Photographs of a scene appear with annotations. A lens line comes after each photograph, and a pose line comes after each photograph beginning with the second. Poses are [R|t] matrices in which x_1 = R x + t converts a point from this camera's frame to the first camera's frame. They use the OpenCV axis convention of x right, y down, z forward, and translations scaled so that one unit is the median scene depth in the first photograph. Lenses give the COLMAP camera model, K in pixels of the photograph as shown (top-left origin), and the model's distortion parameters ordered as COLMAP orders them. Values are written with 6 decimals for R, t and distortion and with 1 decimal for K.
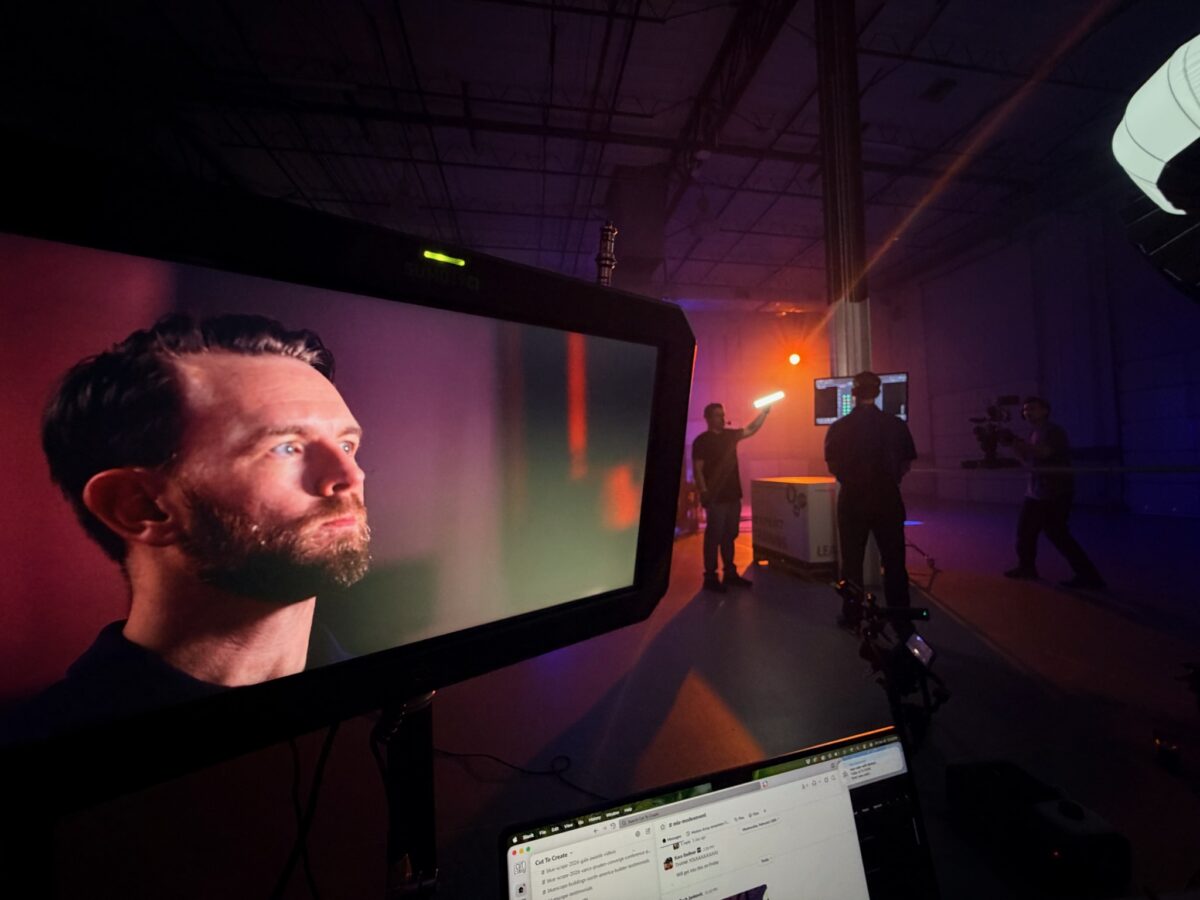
lens RADIAL K [[486.5, 0, 600.0], [0, 486.5, 450.0], [0, 0, 1]] dist [-0.001516, 0.000009]
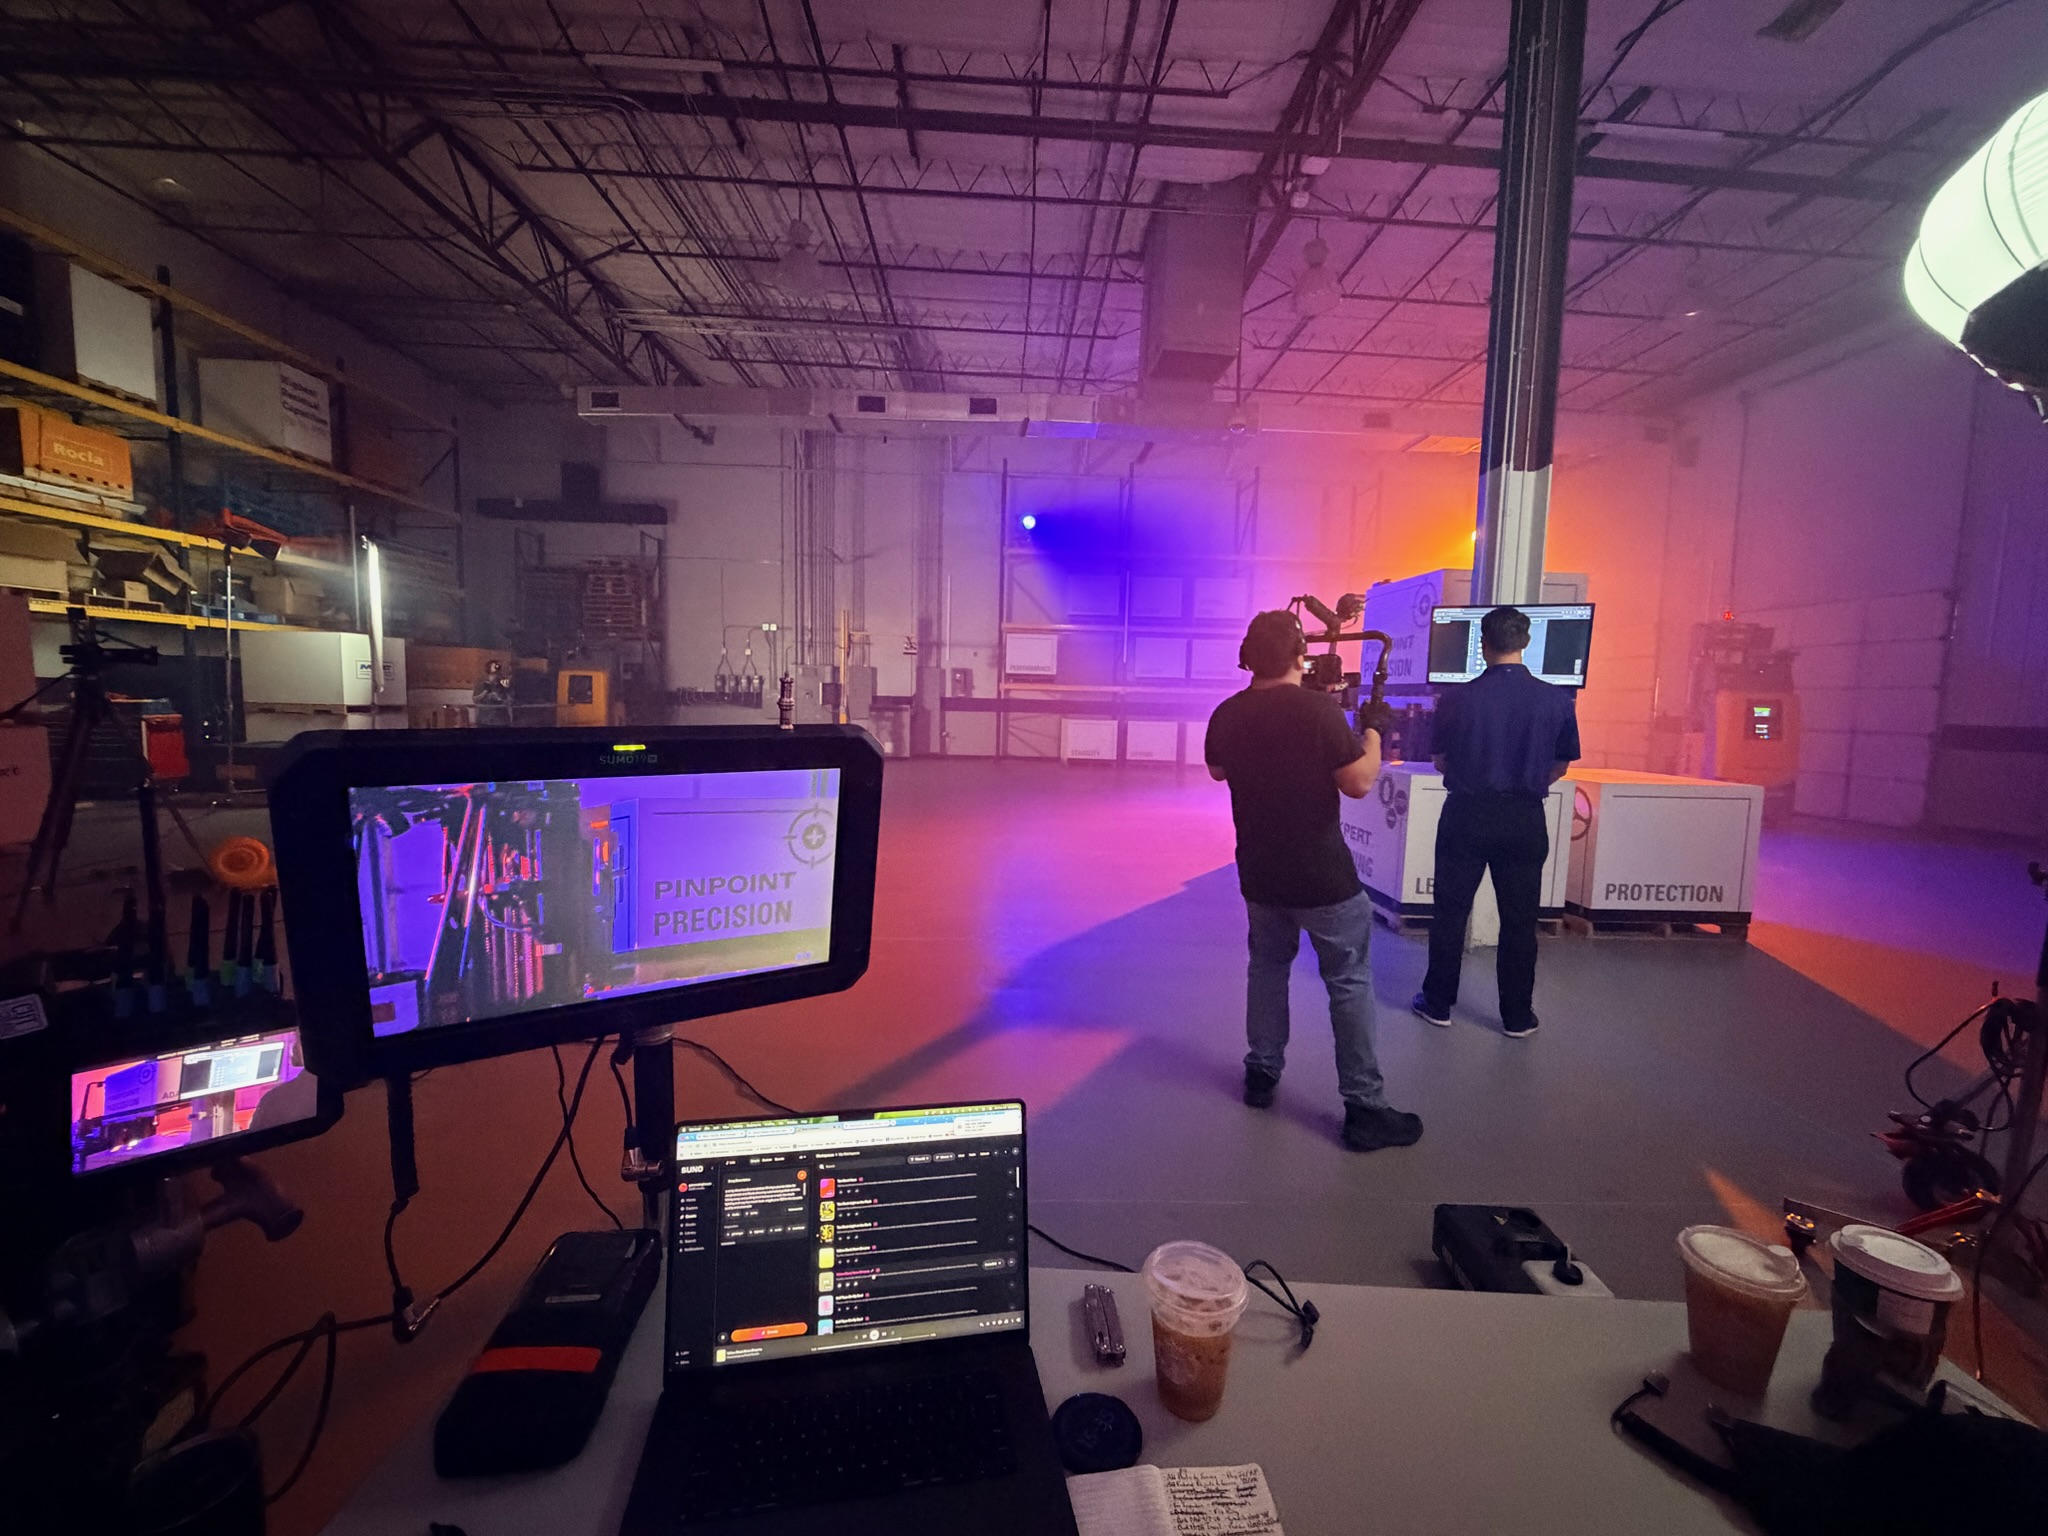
lens RADIAL K [[830.3, 0, 1024.0], [0, 830.3, 768.0], [0, 0, 1]] dist [-0.001516, 0.000009]
pose [[0.989854, 0.062826, -0.127445, 0.045486], [-0.047102, 0.991307, 0.122846, -0.026838], [0.134055, -0.115597, 0.984209, -0.050444]]
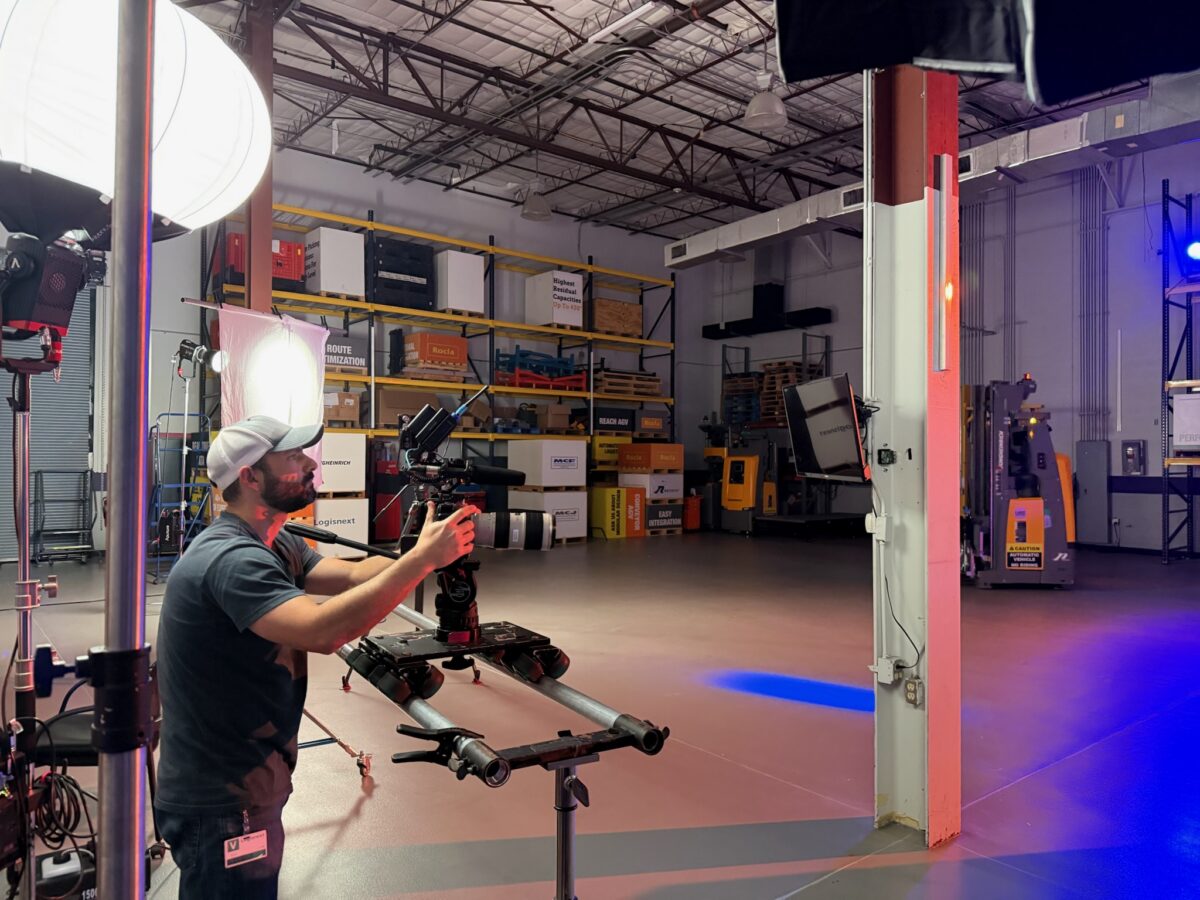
lens RADIAL K [[830.7, 0, 600.0], [0, 830.7, 450.0], [0, 0, 1]] dist [0.033007, -0.001396]
pose [[0.495446, 0.020049, -0.868407, 0.542489], [0.012398, 0.999469, 0.030148, -0.056071], [0.868550, -0.025703, 0.494934, 0.201555]]
